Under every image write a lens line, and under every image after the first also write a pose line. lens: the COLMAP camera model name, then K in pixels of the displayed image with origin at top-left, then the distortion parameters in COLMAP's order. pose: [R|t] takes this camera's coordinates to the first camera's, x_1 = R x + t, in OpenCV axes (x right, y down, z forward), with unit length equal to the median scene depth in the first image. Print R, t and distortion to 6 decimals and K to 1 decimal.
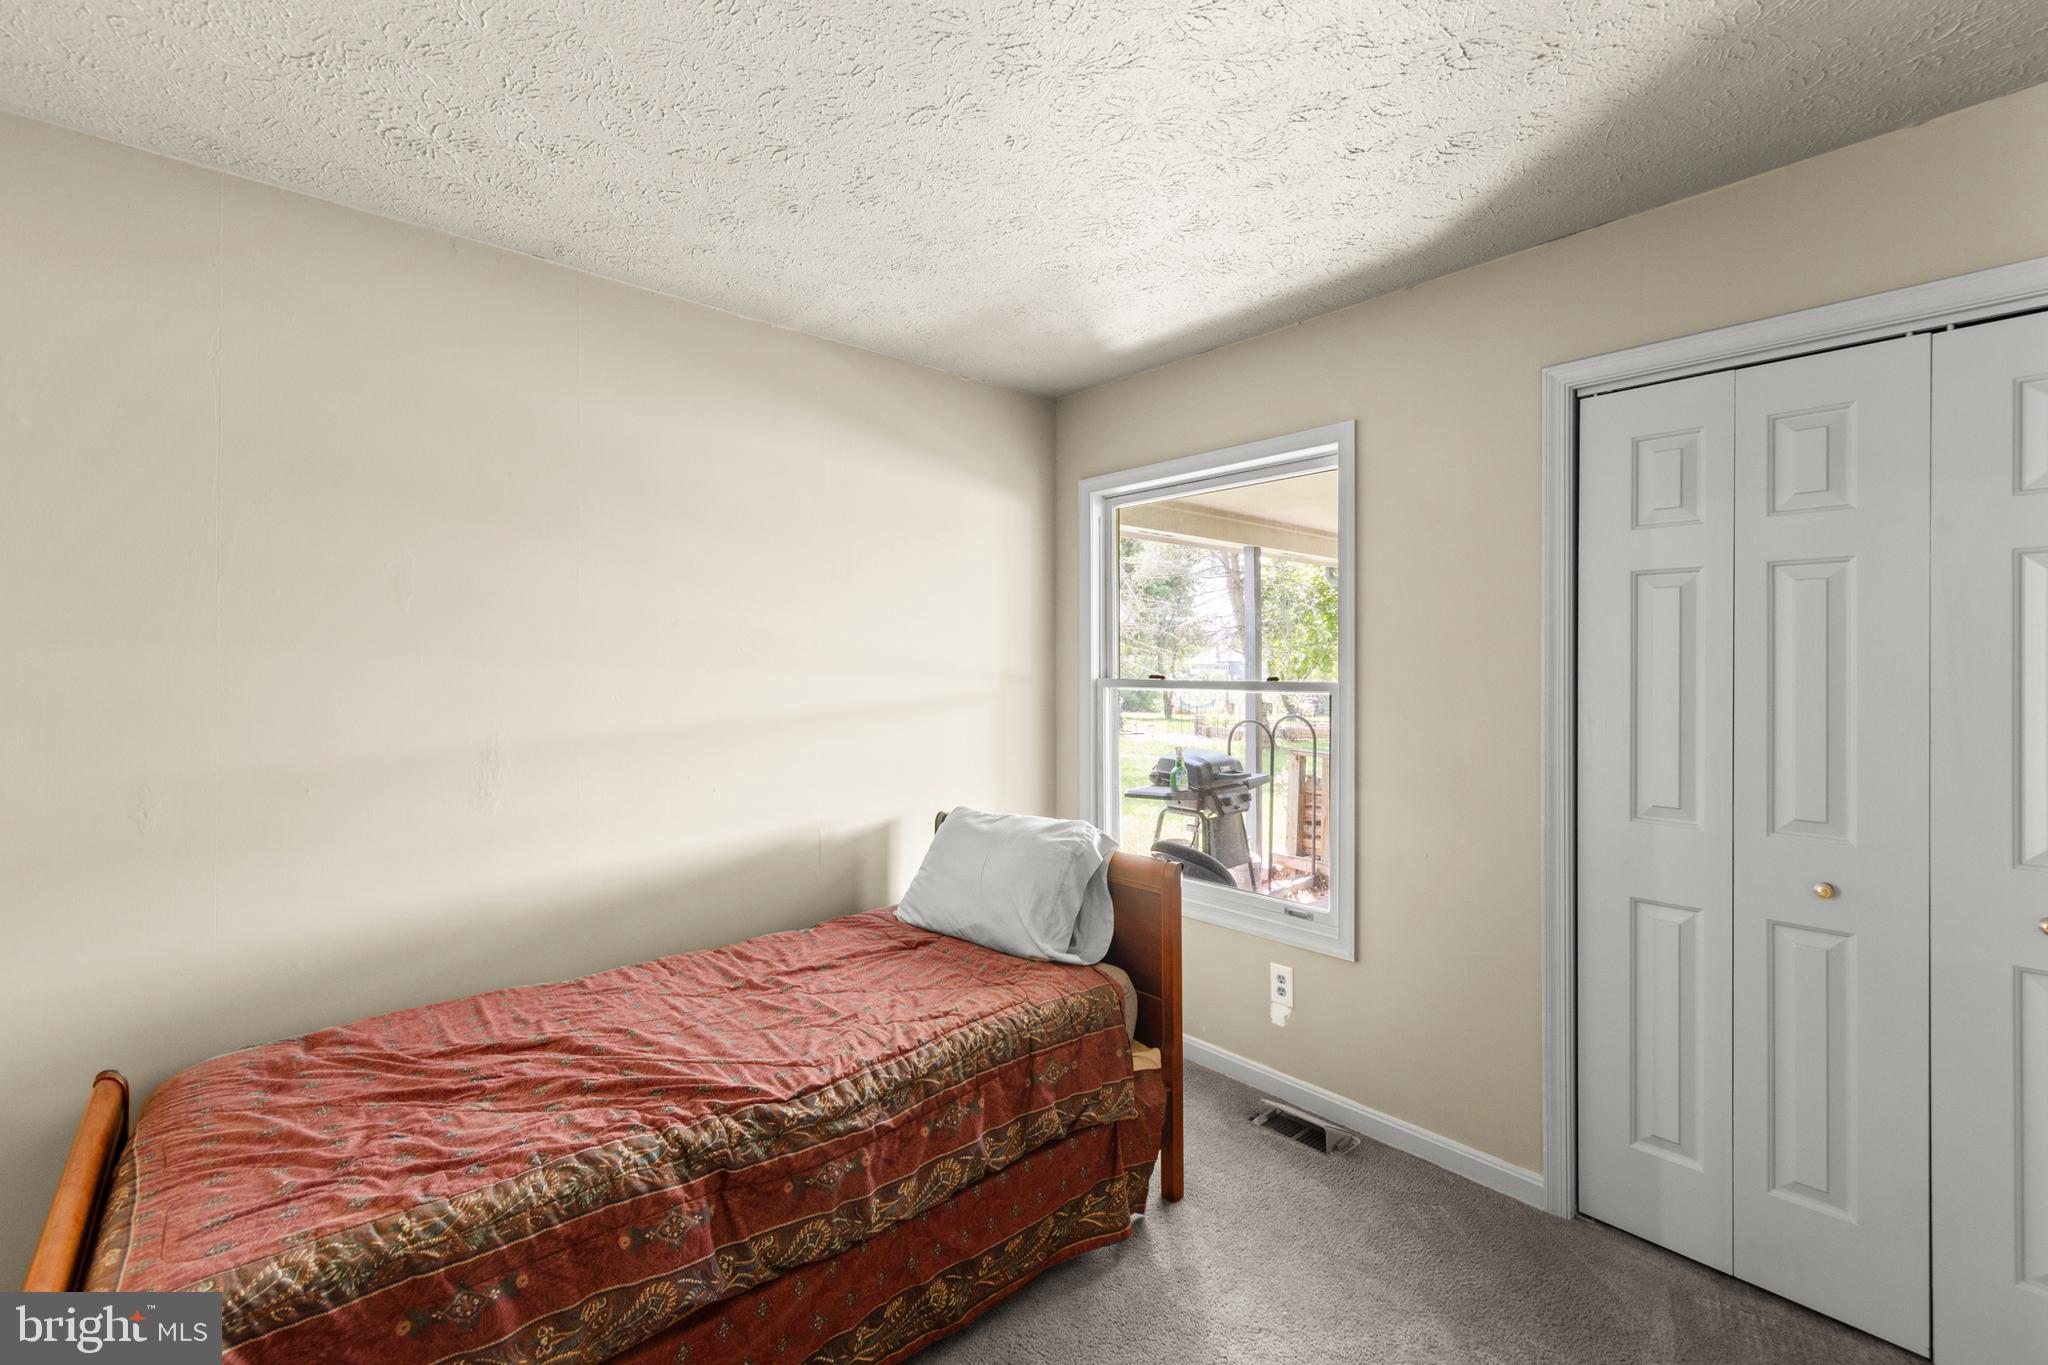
lens RADIAL K [[873.6, 0, 1023.2], [0, 873.6, 652.9], [0, 0, 1]] dist [0.001622, 0.000198]
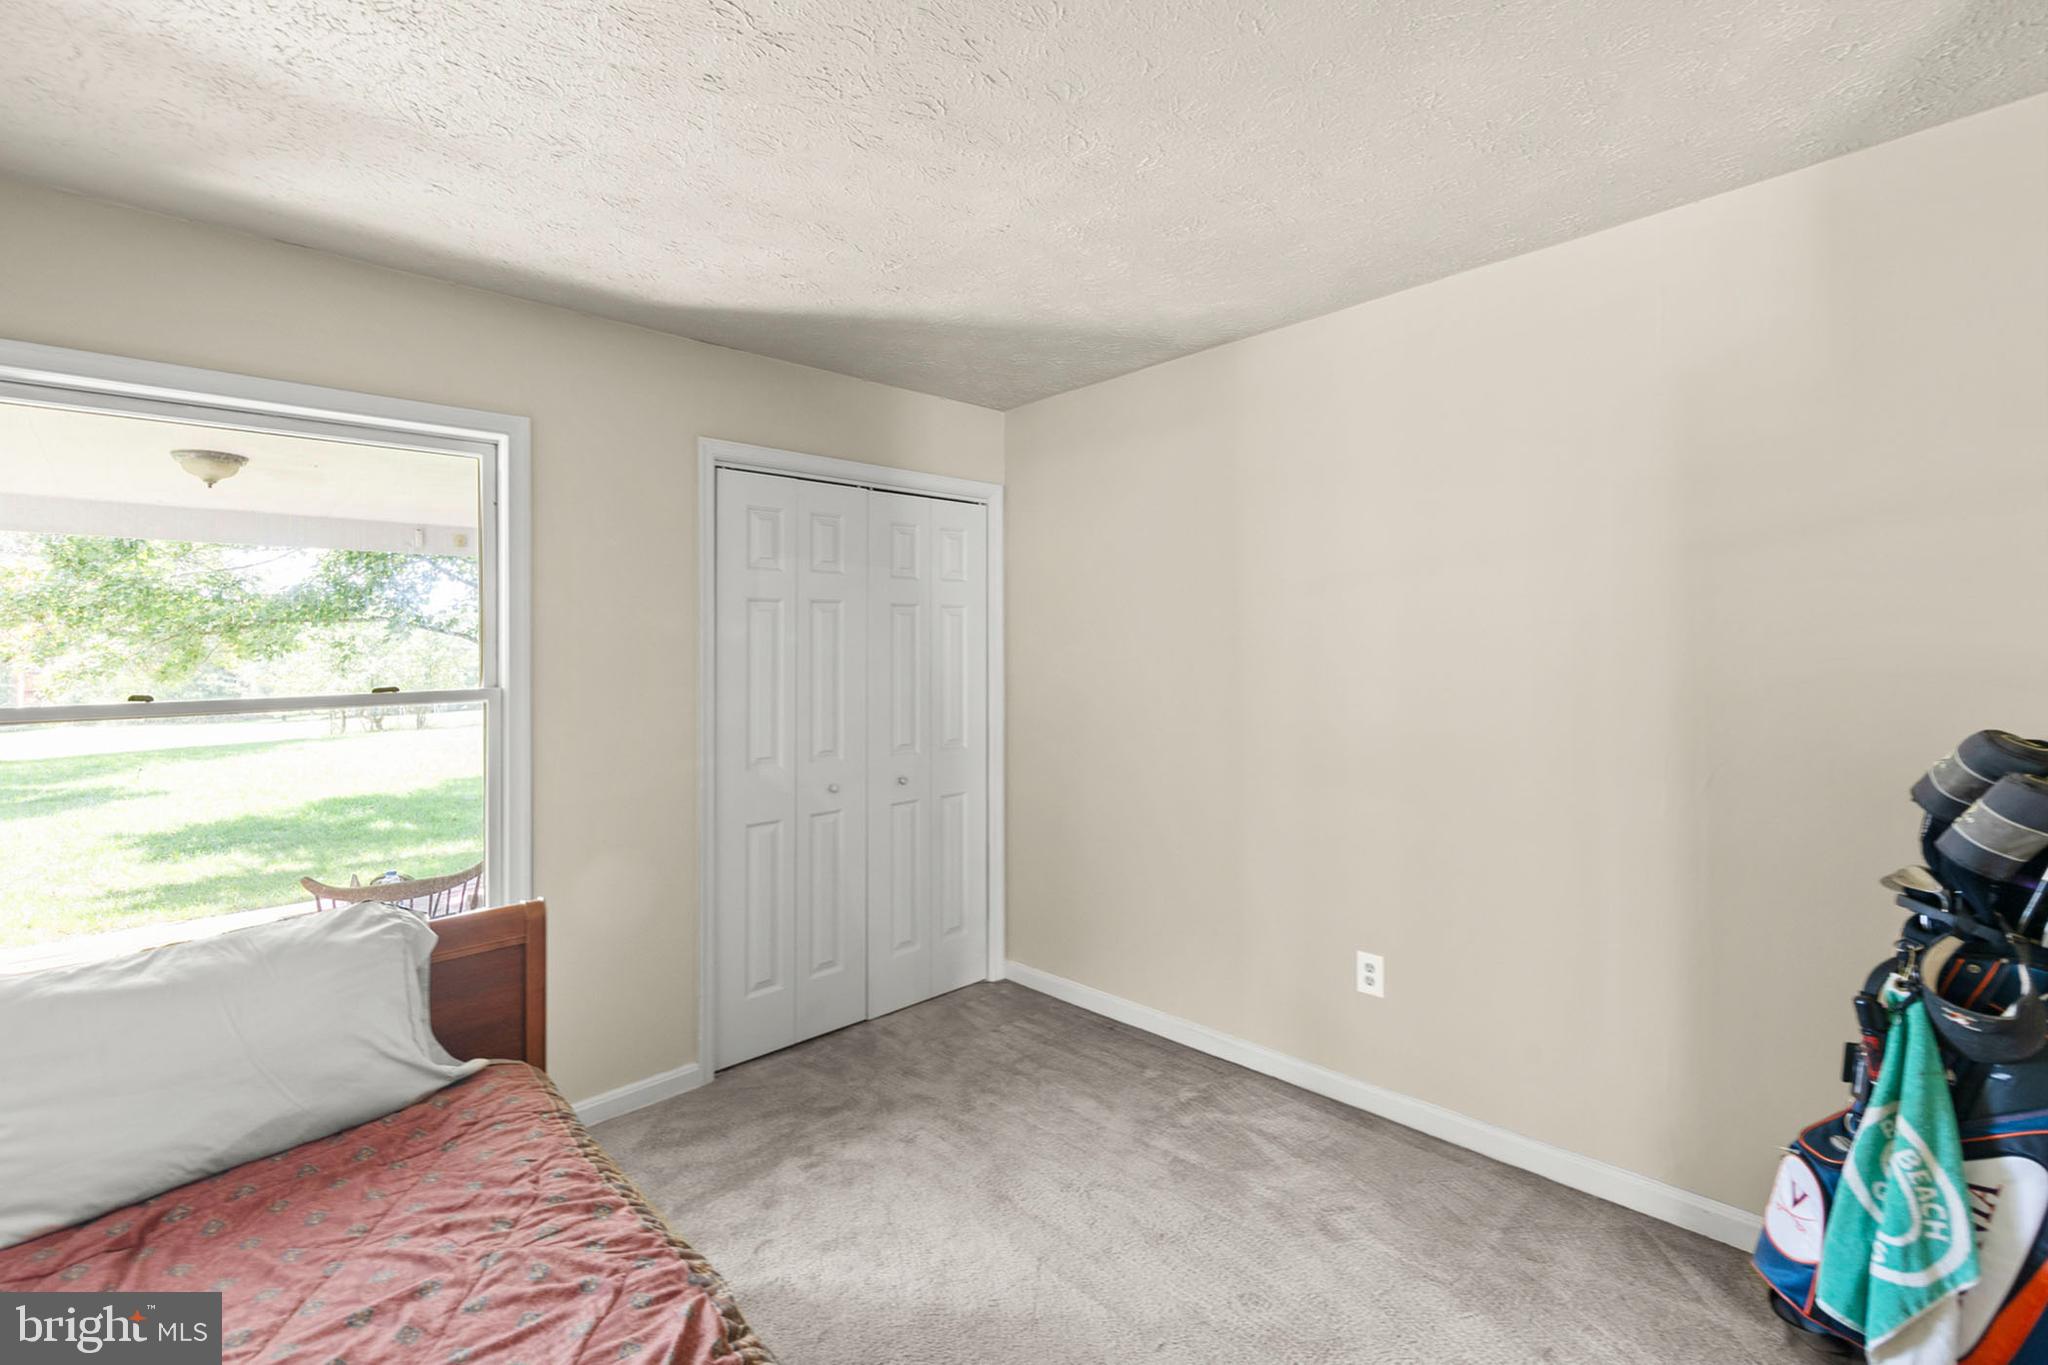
lens RADIAL K [[873.6, 0, 1023.2], [0, 873.6, 652.9], [0, 0, 1]] dist [0.001622, 0.000198]
pose [[-0.029440, 0.001348, 0.999566, -0.764723], [0.007578, 0.999971, -0.001126, 0.002176], [-0.999538, 0.007541, -0.029449, 0.597060]]
